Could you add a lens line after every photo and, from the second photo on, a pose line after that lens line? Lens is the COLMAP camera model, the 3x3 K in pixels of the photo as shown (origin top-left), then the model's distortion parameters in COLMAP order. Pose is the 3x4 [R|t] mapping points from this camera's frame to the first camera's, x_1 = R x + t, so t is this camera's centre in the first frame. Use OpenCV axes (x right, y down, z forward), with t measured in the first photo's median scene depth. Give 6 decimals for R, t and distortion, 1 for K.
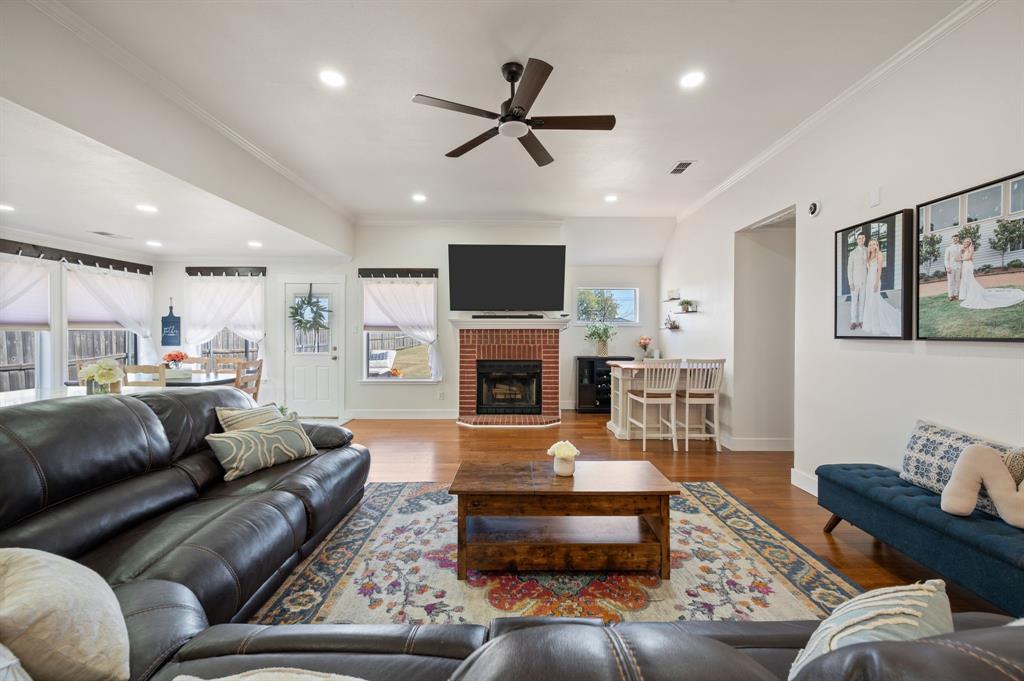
lens RADIAL K [[395.6, 0, 520.2], [0, 395.6, 334.2], [0, 0, 1]] dist [0.000048, 0.000024]
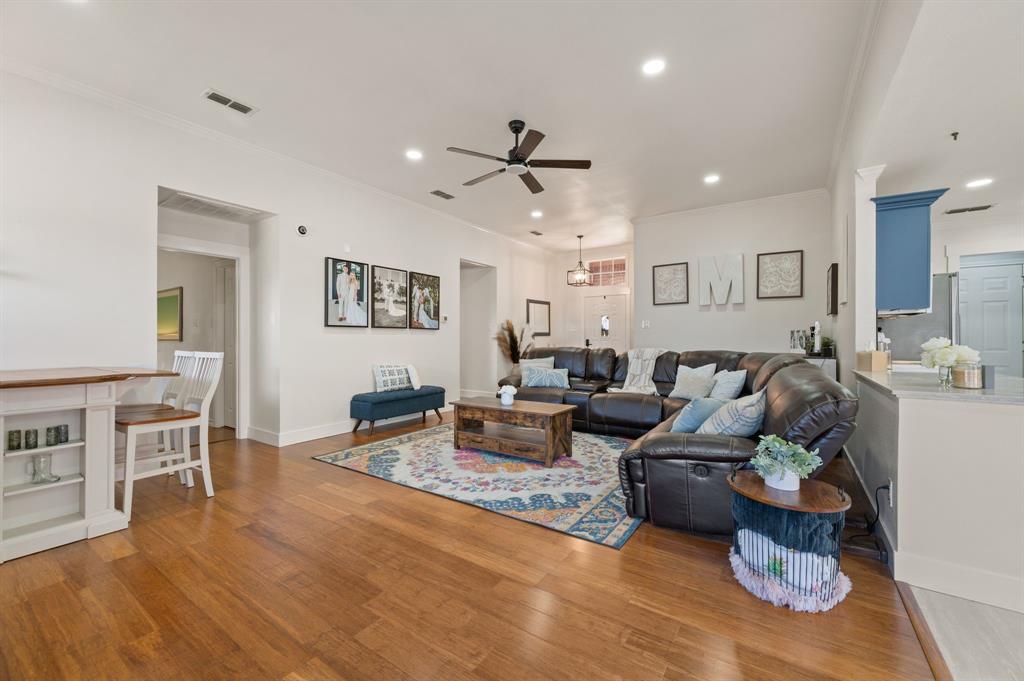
lens RADIAL K [[405.0, 0, 513.4], [0, 405.0, 335.3], [0, 0, 1]] dist [-0.000717, 0.000046]
pose [[-0.815858, 0.001382, 0.578251, -0.811676], [-0.000949, 0.999993, -0.003730, 0.058011], [-0.578252, -0.003592, -0.815850, 2.140840]]
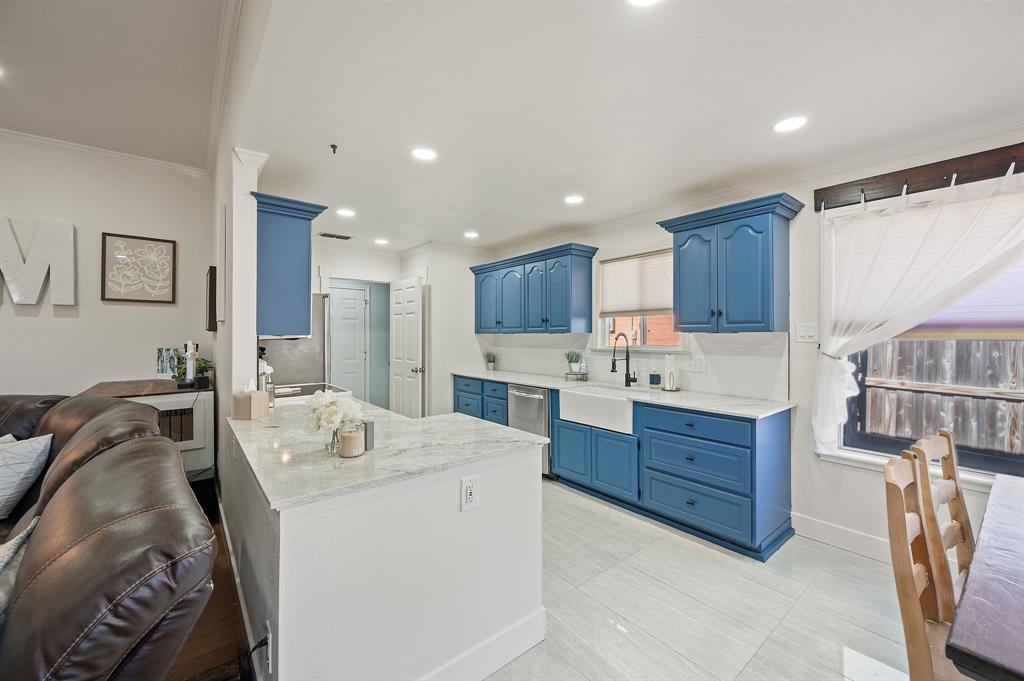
lens RADIAL K [[407.1, 0, 518.7], [0, 407.1, 334.3], [0, 0, 1]] dist [-0.002358, -0.000184]
pose [[-0.783262, 0.000729, -0.621691, -0.882936], [-0.000451, 0.999998, 0.001741, -0.027803], [0.621691, 0.001644, -0.783261, 1.665633]]
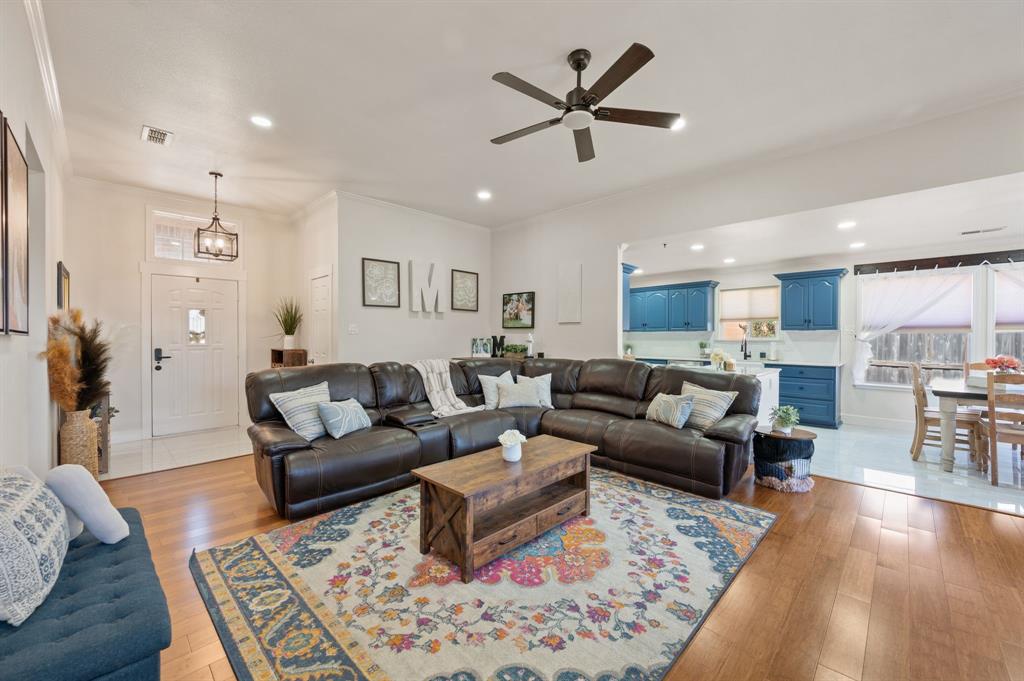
lens RADIAL K [[409.3, 0, 512.0], [0, 409.3, 340.5], [0, 0, 1]] dist [0.001385, 0.000049]
pose [[-0.708666, 0.003278, -0.705536, 0.807489], [-0.004798, 0.999944, 0.009465, 0.013197], [0.705528, 0.010093, -0.708611, 1.601598]]
